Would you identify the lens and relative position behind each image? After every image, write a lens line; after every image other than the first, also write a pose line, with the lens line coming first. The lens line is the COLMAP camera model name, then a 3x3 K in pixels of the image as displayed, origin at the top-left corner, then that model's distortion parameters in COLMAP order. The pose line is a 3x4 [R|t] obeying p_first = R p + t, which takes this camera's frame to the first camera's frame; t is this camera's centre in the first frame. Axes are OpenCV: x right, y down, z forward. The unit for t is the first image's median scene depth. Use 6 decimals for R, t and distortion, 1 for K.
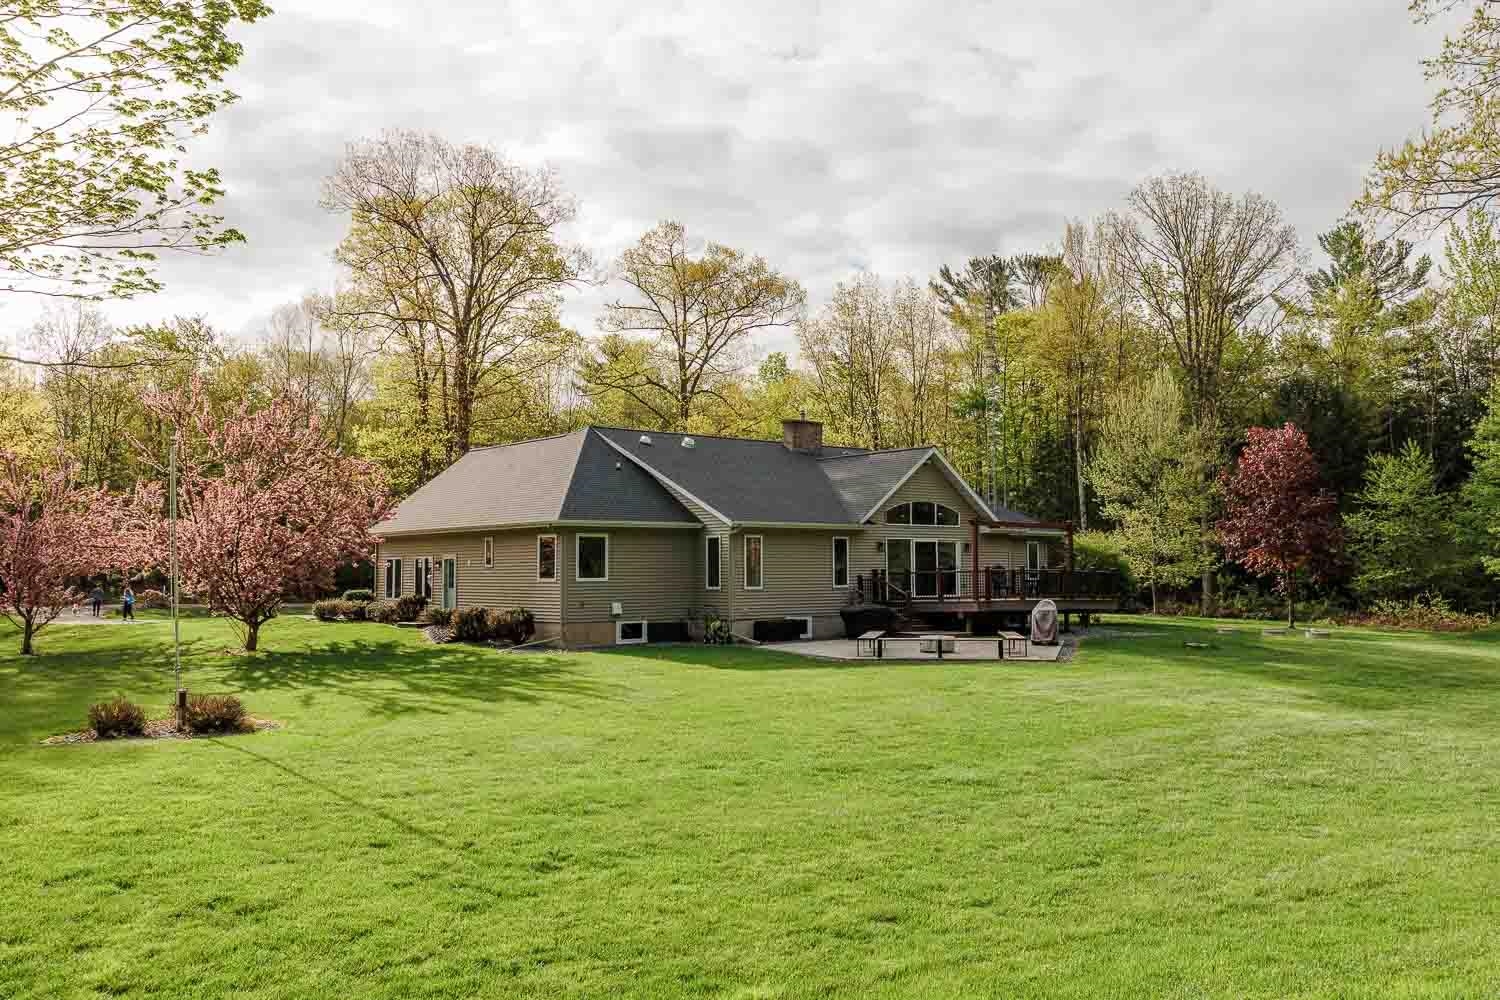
lens RADIAL K [[1249.3, 0, 759.6], [0, 1249.3, 501.2], [0, 0, 1]] dist [0.009698, -0.032143]
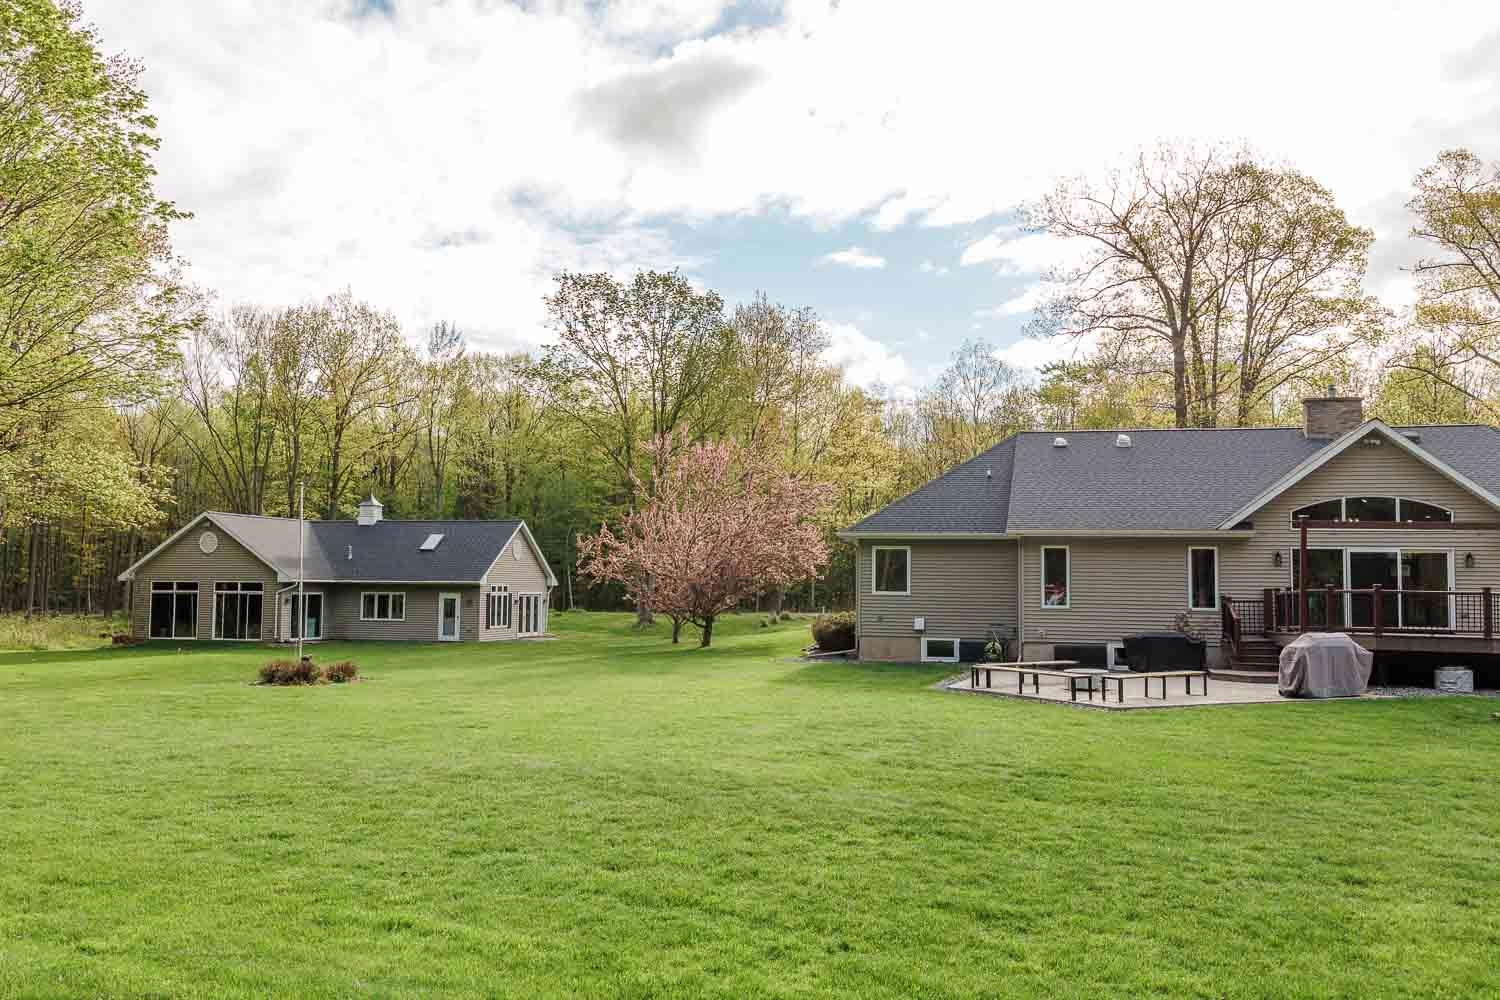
lens RADIAL K [[1249.3, 0, 744.3], [0, 1249.3, 498.4], [0, 0, 1]] dist [0.009698, -0.032143]
pose [[0.580412, -0.044281, -0.813118, 0.481723], [0.028149, 0.999015, -0.034312, 0.015240], [0.813836, -0.002973, 0.581087, 0.272777]]
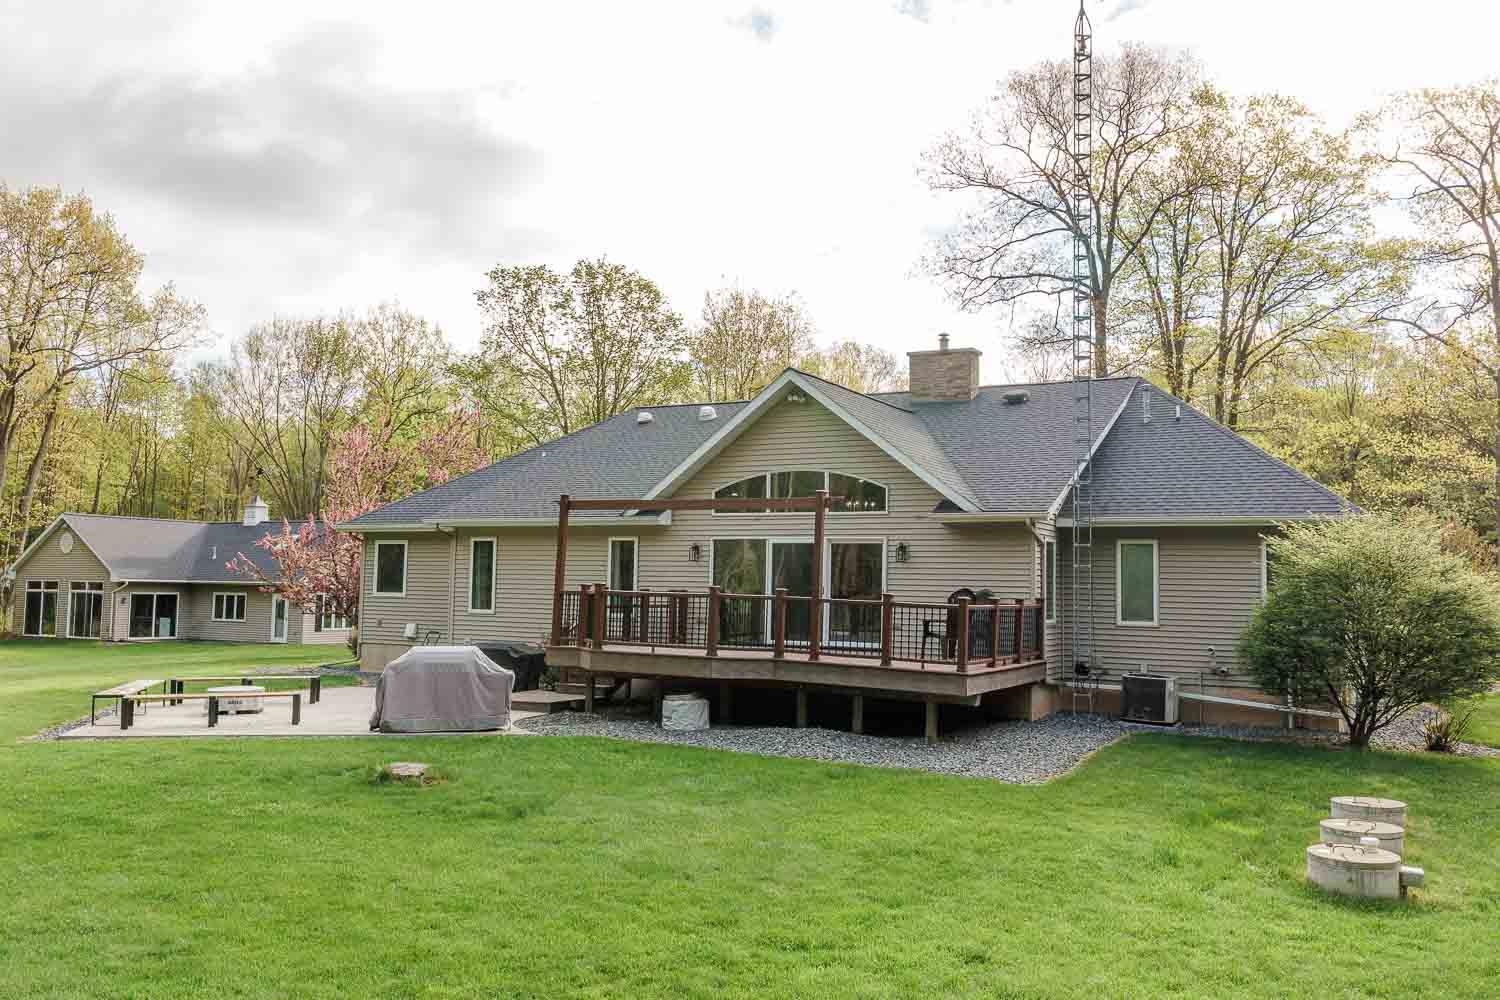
lens RADIAL K [[1249.3, 0, 745.7], [0, 1249.3, 499.5], [0, 0, 1]] dist [0.009698, -0.032143]
pose [[0.365981, -0.053520, -0.929082, 0.602050], [0.029133, 0.998515, -0.046044, 0.035927], [0.930166, -0.010215, 0.366996, 0.736828]]
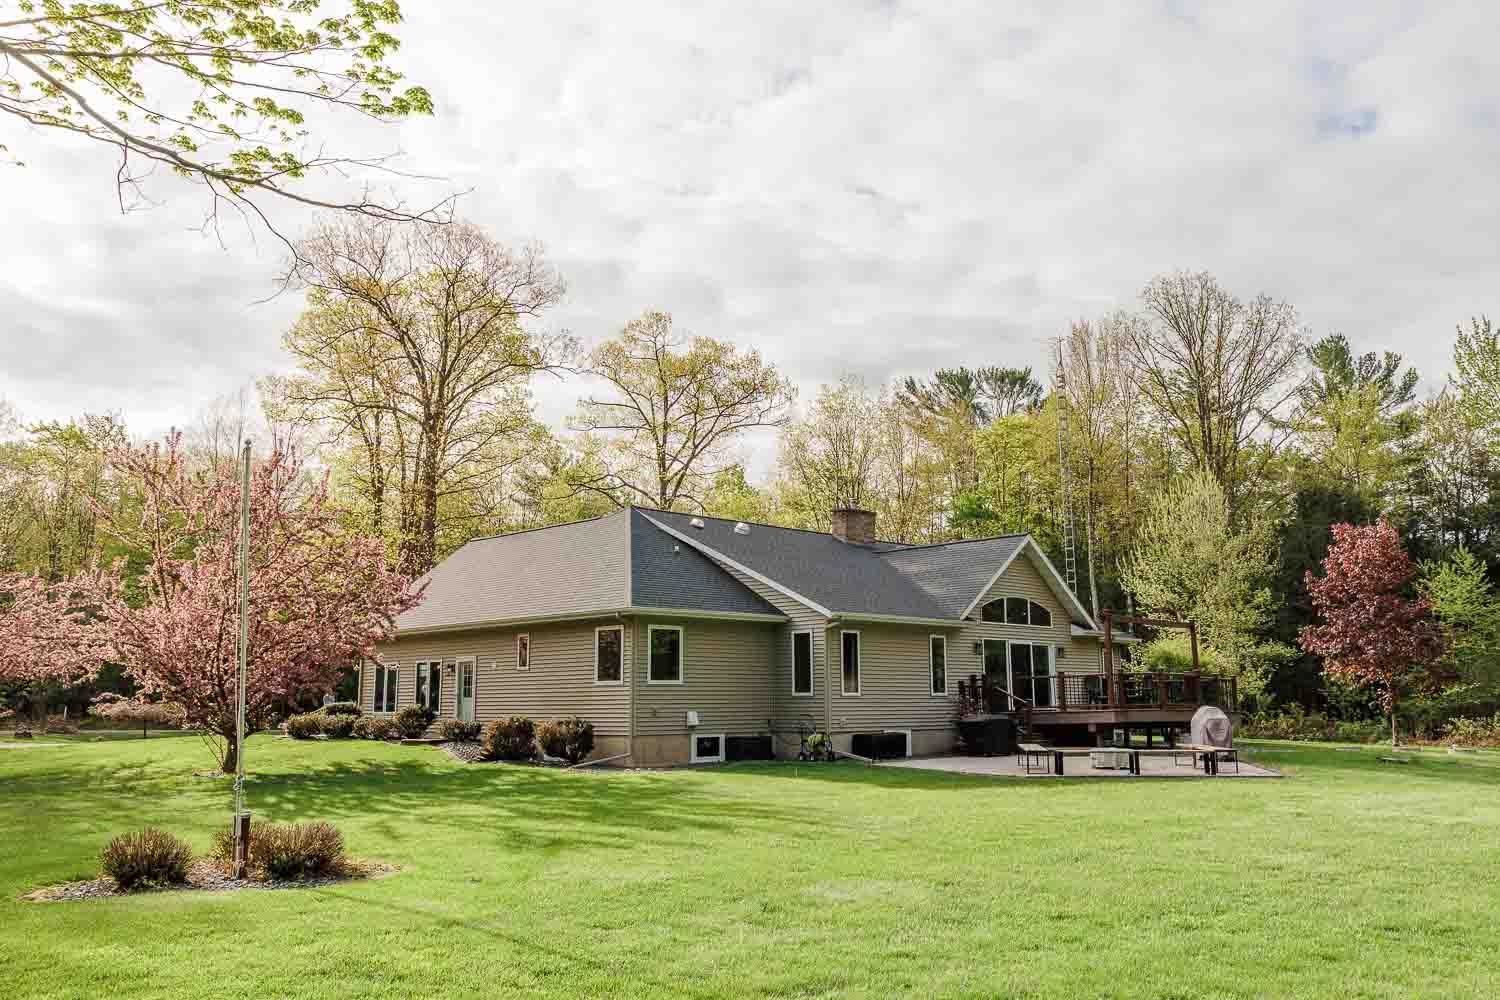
lens RADIAL K [[1249.3, 0, 749.6], [0, 1249.3, 500.2], [0, 0, 1]] dist [0.009698, -0.032143]
pose [[0.997030, 0.012253, 0.076036, -0.114844], [-0.004055, 0.994246, -0.107046, 0.025456], [-0.076910, 0.106419, 0.991342, 0.139685]]
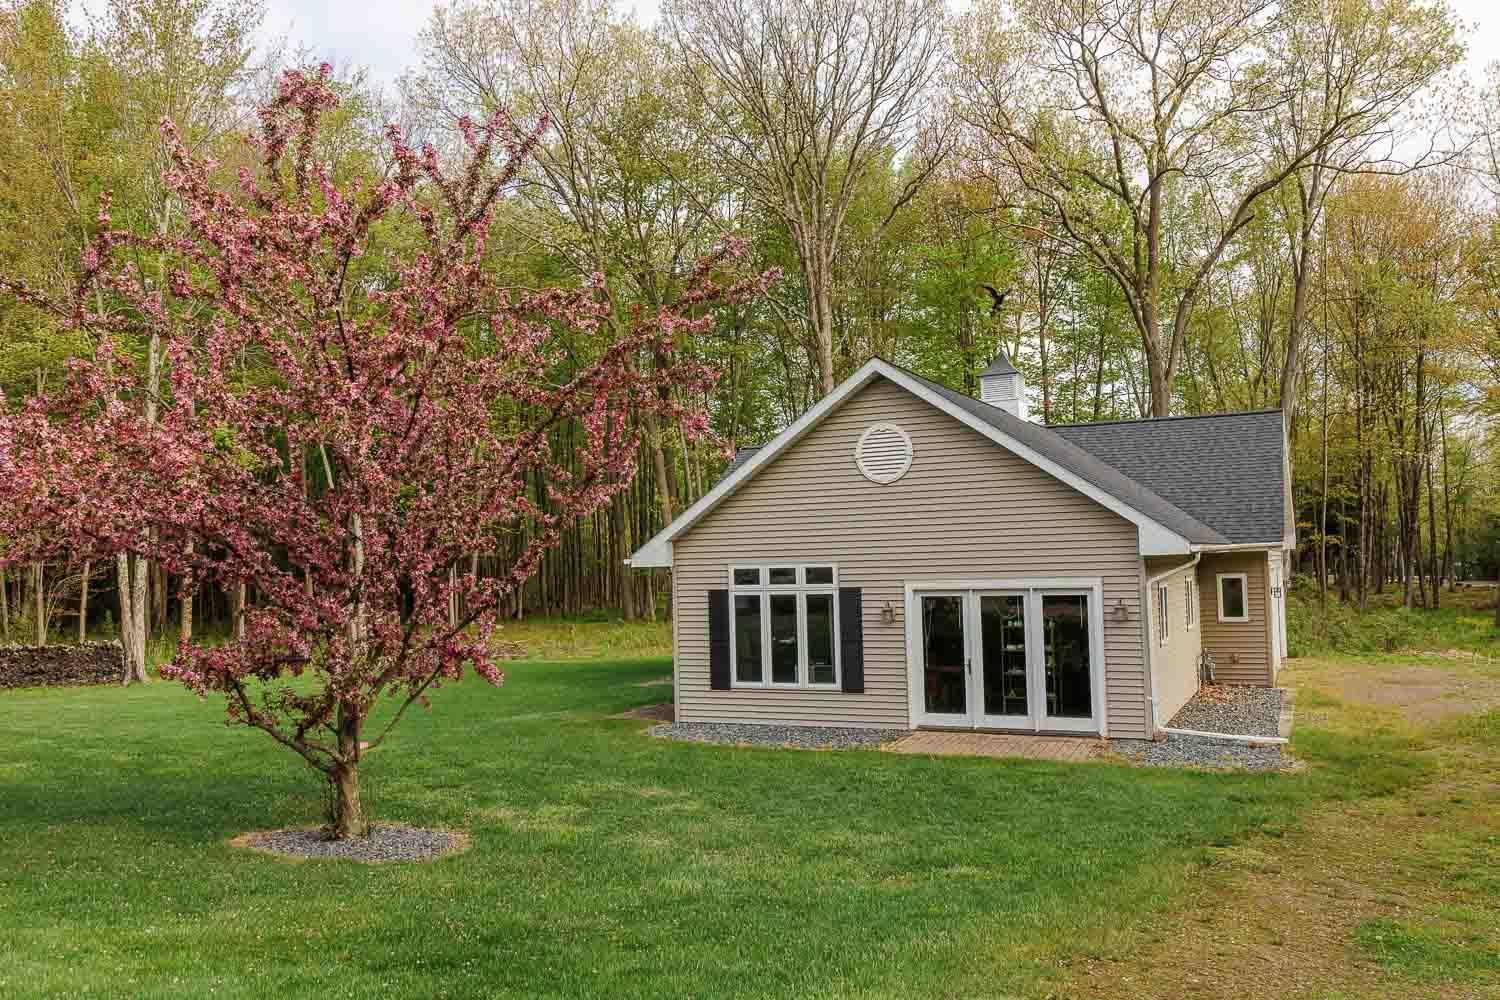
lens RADIAL K [[1249.3, 0, 749.6], [0, 1249.3, 505.3], [0, 0, 1]] dist [0.009698, -0.032143]
pose [[-0.926281, 0.006616, -0.376776, -0.540611], [0.049450, 0.993334, -0.104127, 0.078166], [0.373575, -0.115083, -0.920433, 1.226219]]
